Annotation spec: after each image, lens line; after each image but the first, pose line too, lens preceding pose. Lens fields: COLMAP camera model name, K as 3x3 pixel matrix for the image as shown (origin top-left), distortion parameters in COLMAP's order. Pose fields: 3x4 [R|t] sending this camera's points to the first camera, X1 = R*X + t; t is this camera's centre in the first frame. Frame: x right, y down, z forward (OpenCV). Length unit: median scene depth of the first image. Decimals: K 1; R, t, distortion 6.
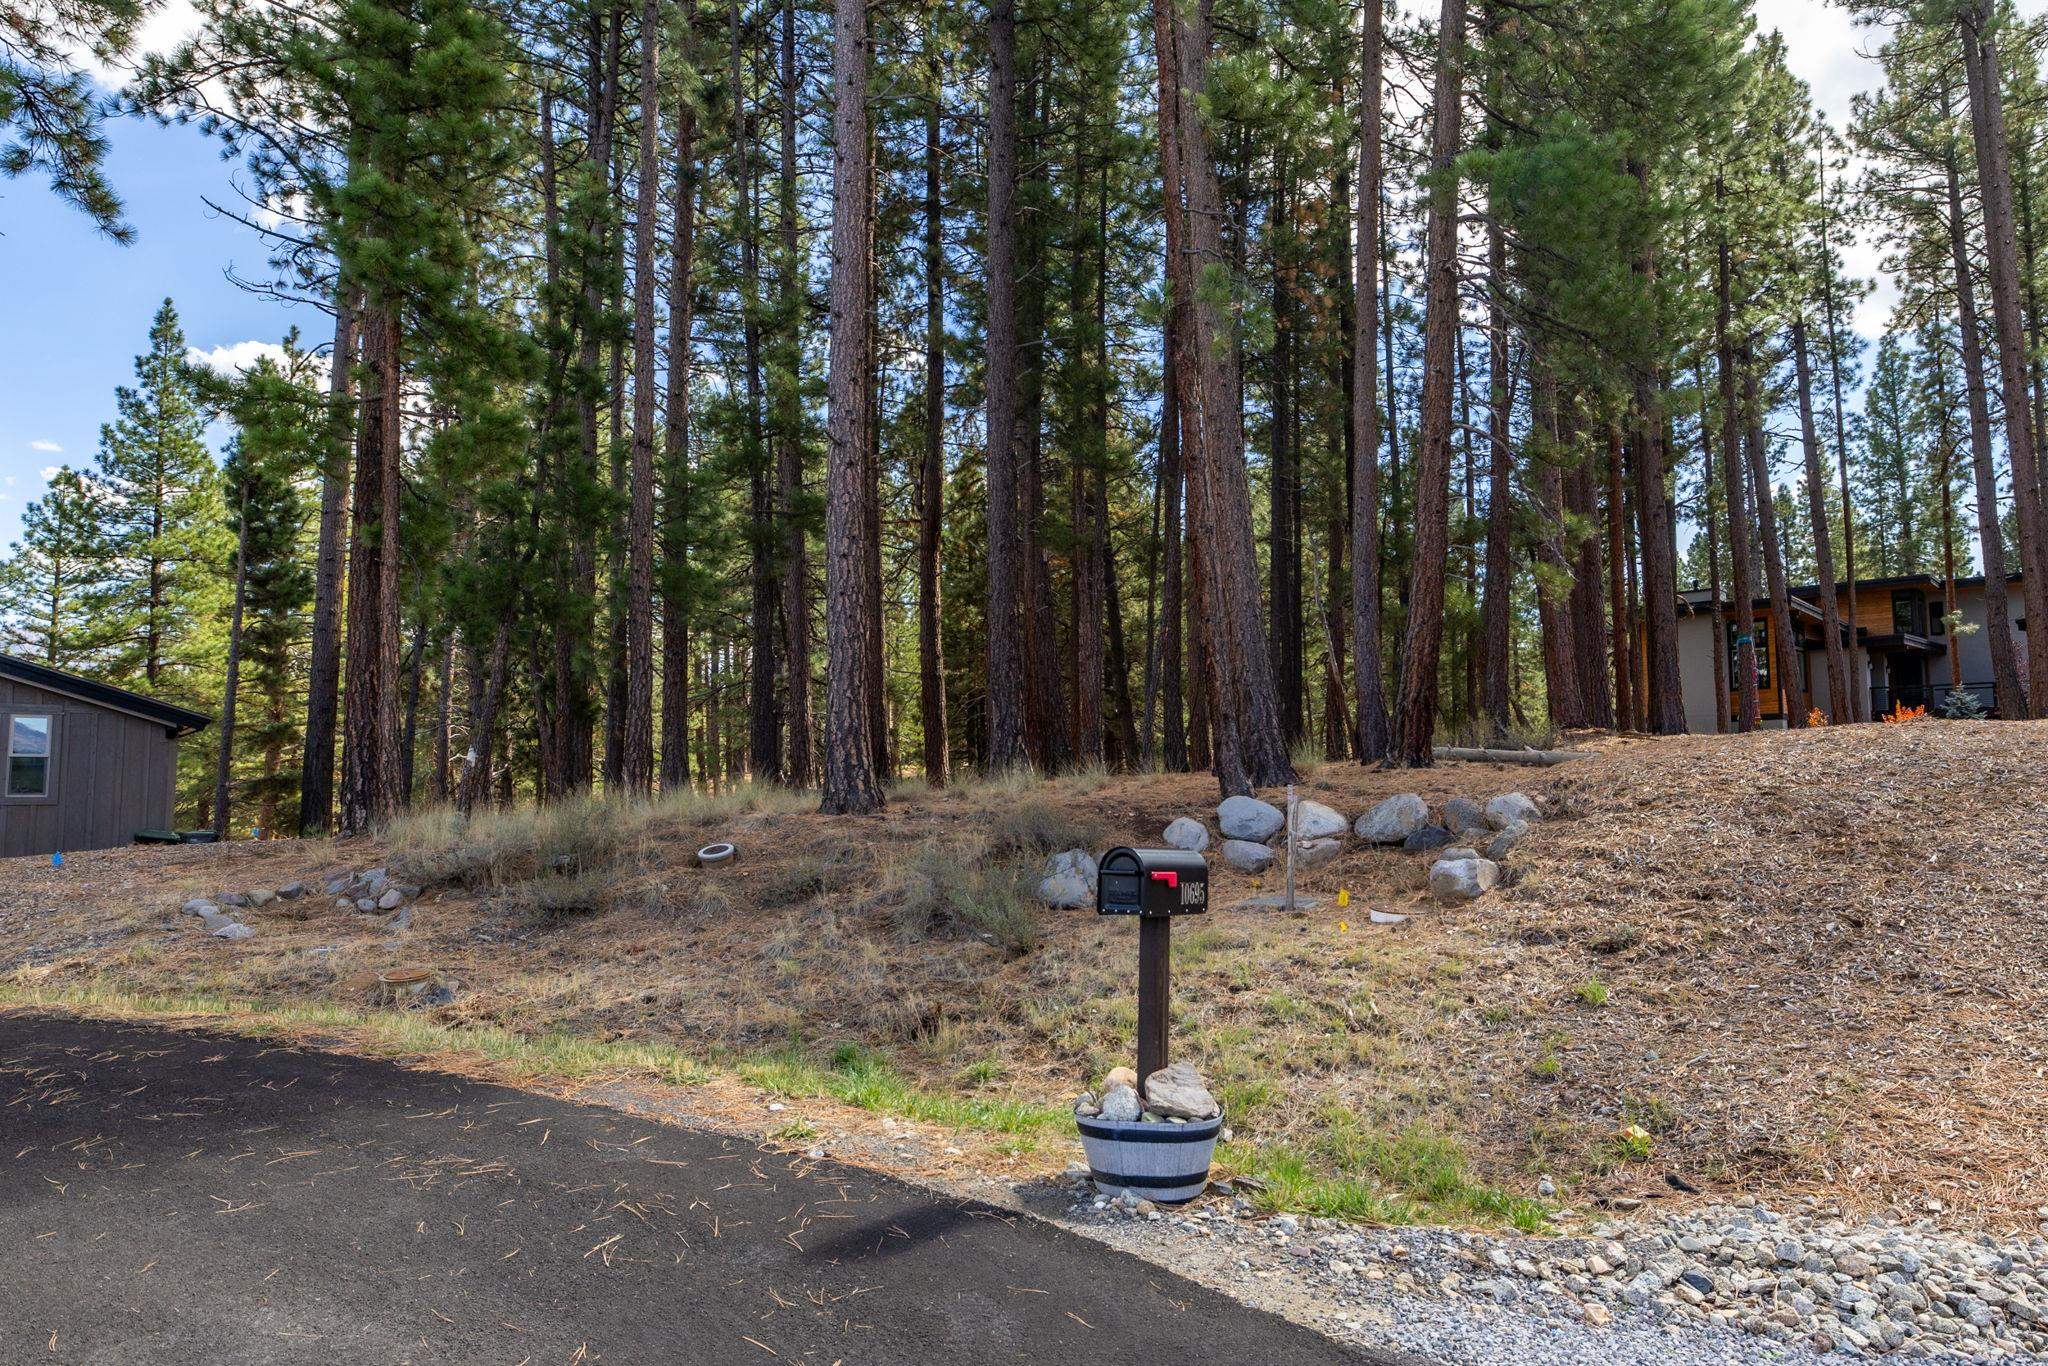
lens RADIAL K [[1565.7, 0, 1024.0], [0, 1565.7, 683.0], [0, 0, 1]] dist [-0.040538, -0.000601]
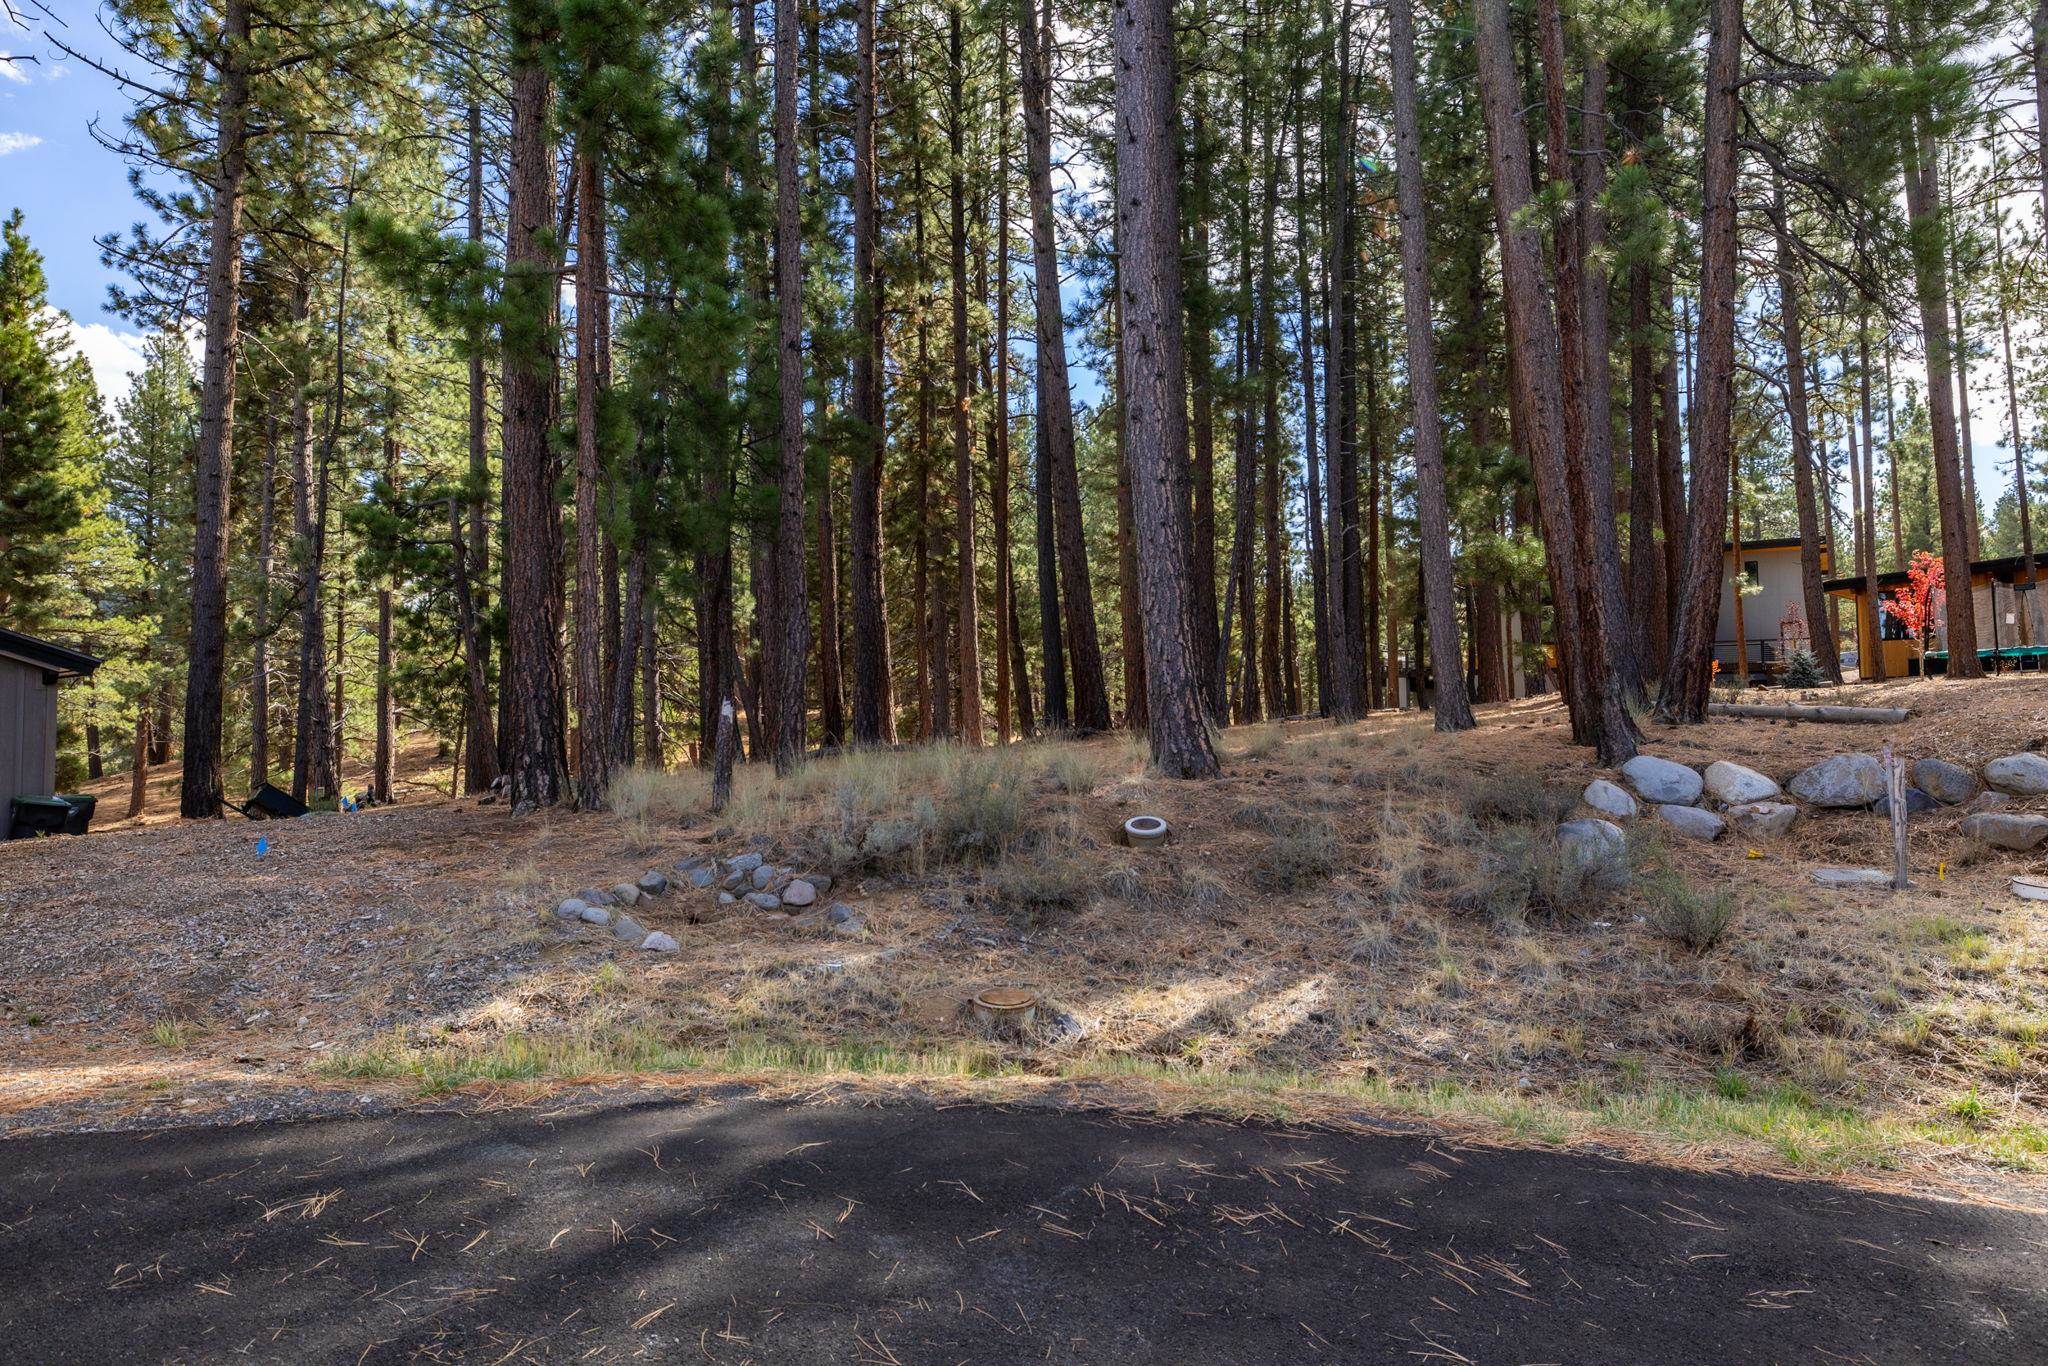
lens RADIAL K [[1565.7, 0, 1024.0], [0, 1565.7, 683.0], [0, 0, 1]] dist [-0.040538, -0.000601]
pose [[0.980755, 0.006172, 0.195146, -0.357867], [-0.012644, 0.999410, 0.031938, 0.004229], [-0.194834, -0.033791, 0.980254, 0.159658]]
